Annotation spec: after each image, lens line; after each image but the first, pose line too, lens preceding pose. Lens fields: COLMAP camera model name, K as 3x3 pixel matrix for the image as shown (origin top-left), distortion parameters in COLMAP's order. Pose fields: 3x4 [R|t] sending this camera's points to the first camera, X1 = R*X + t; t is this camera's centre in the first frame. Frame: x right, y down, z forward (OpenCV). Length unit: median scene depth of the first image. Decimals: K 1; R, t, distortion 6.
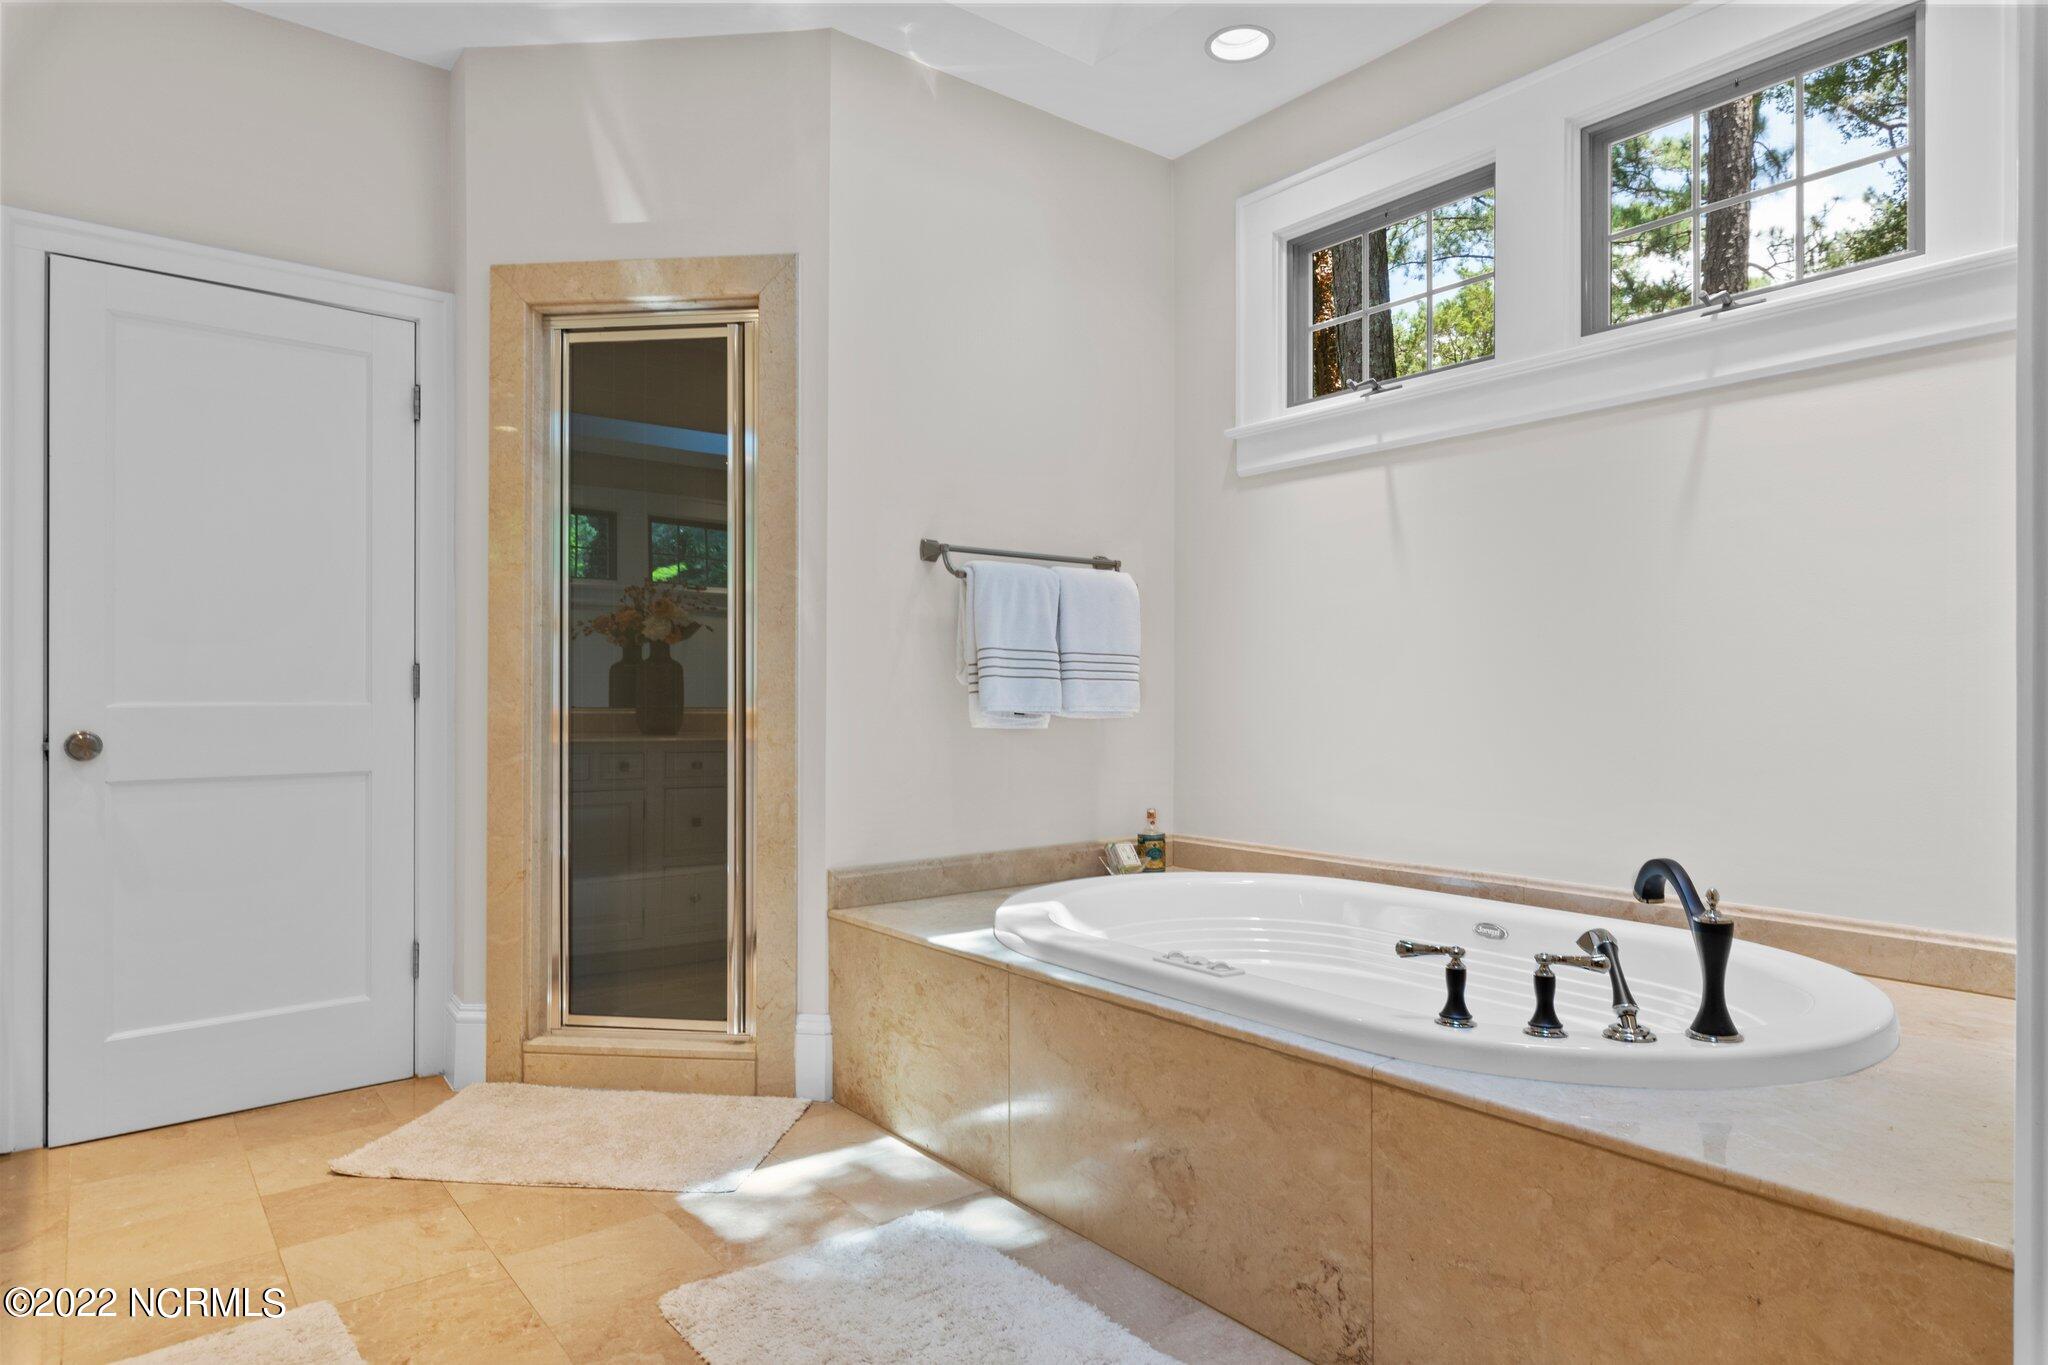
lens RADIAL K [[1162.2, 0, 1026.9], [0, 1162.2, 689.7], [0, 0, 1]] dist [-0.012943, 0.000452]
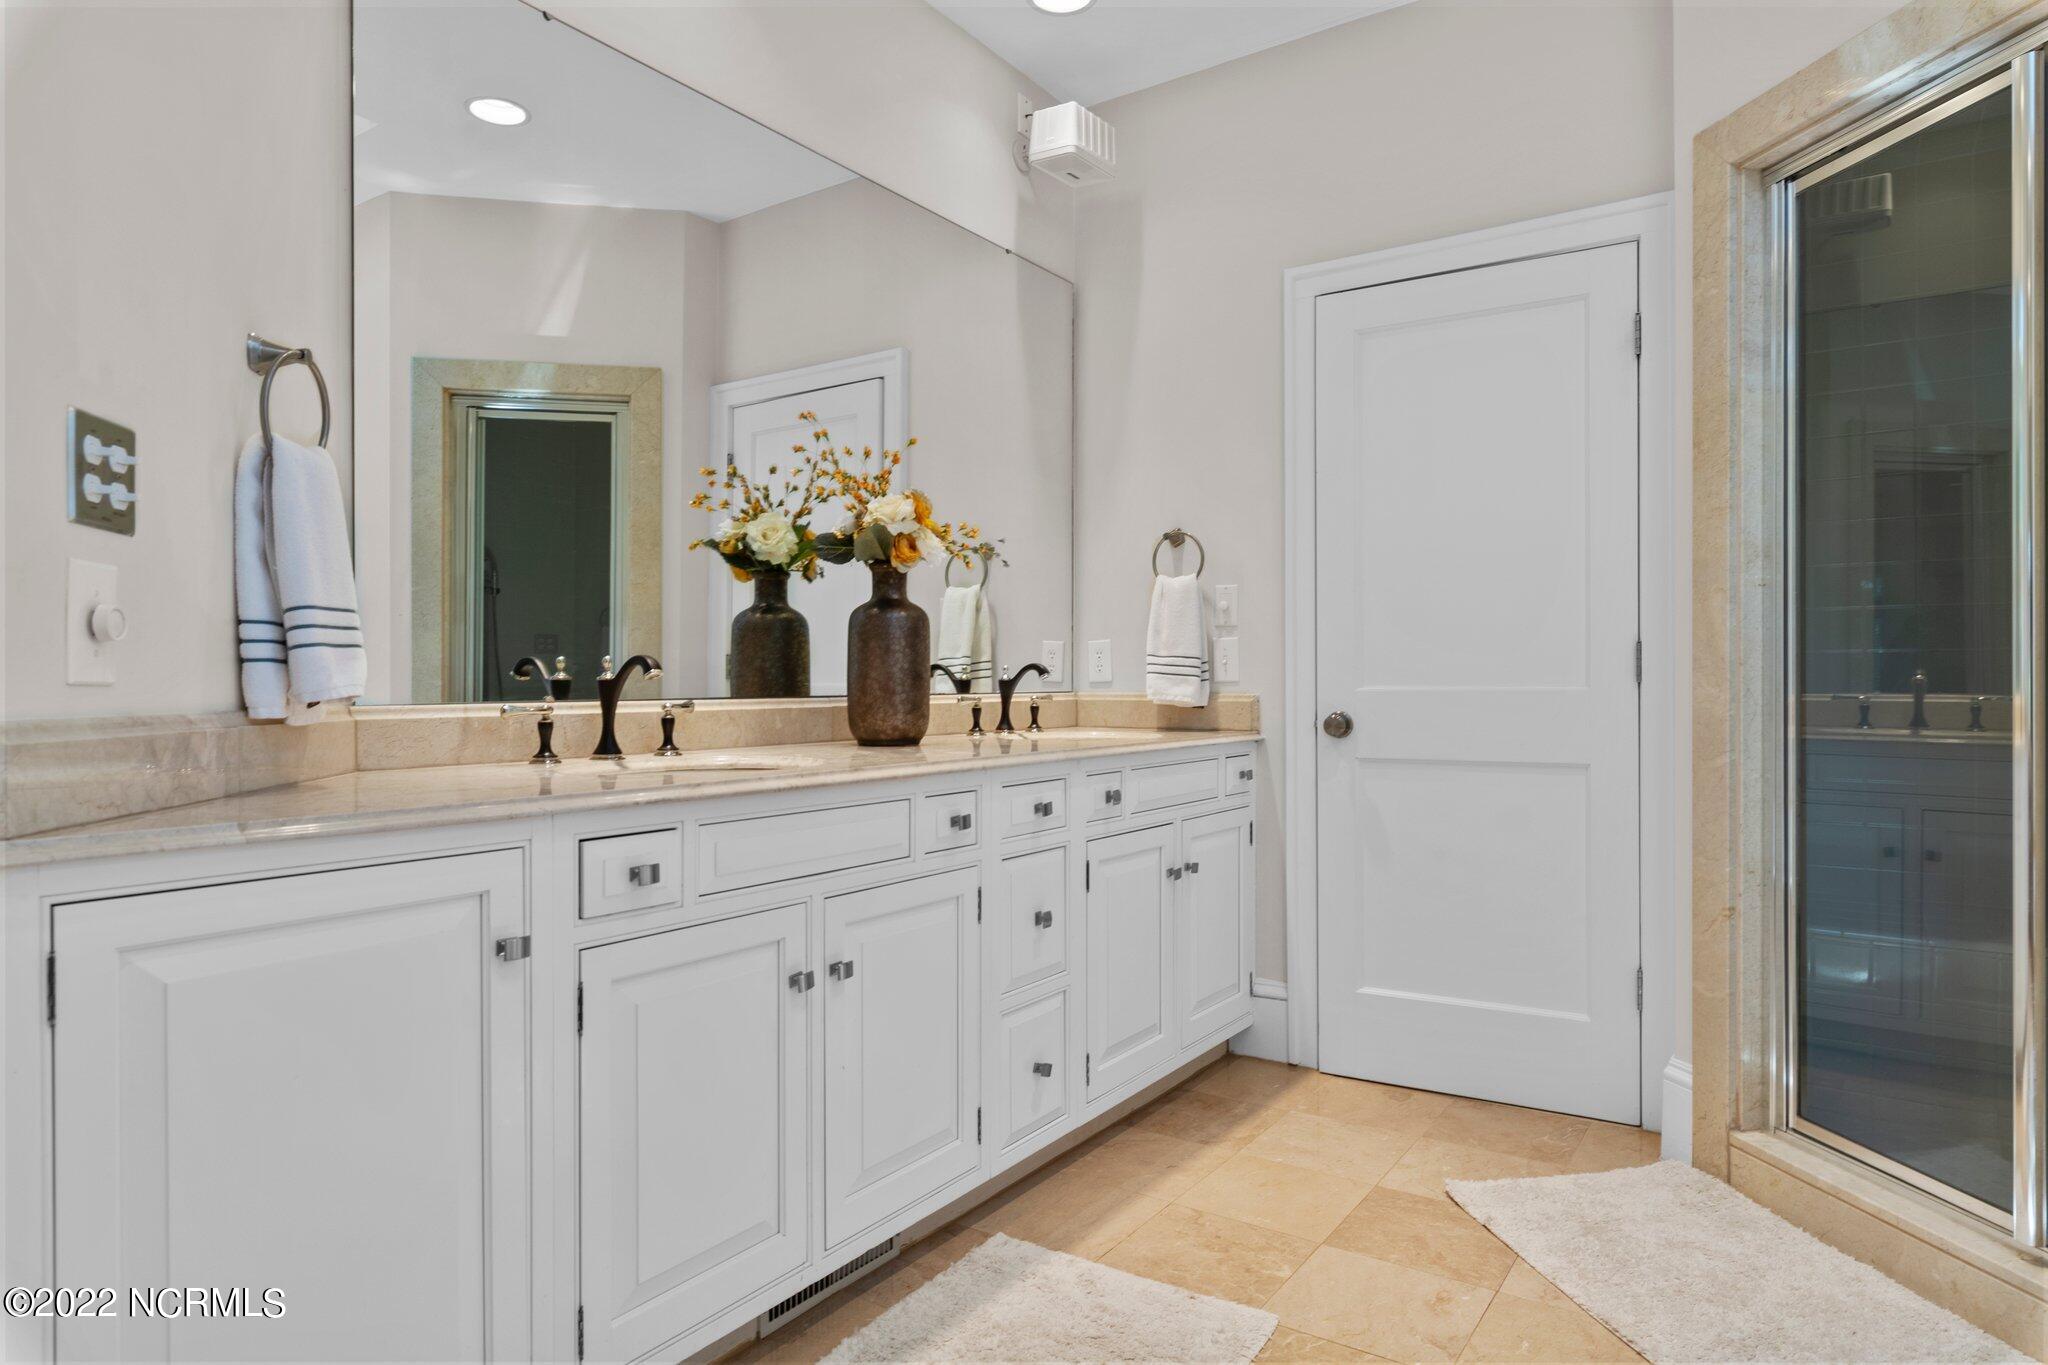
lens RADIAL K [[1162.2, 0, 1027.7], [0, 1162.2, 678.5], [0, 0, 1]] dist [-0.012943, 0.000452]
pose [[0.302436, -0.003741, -0.953162, 0.153100], [0.009033, 0.999959, -0.001059, 0.001819], [0.953127, -0.008289, 0.302457, 0.328874]]
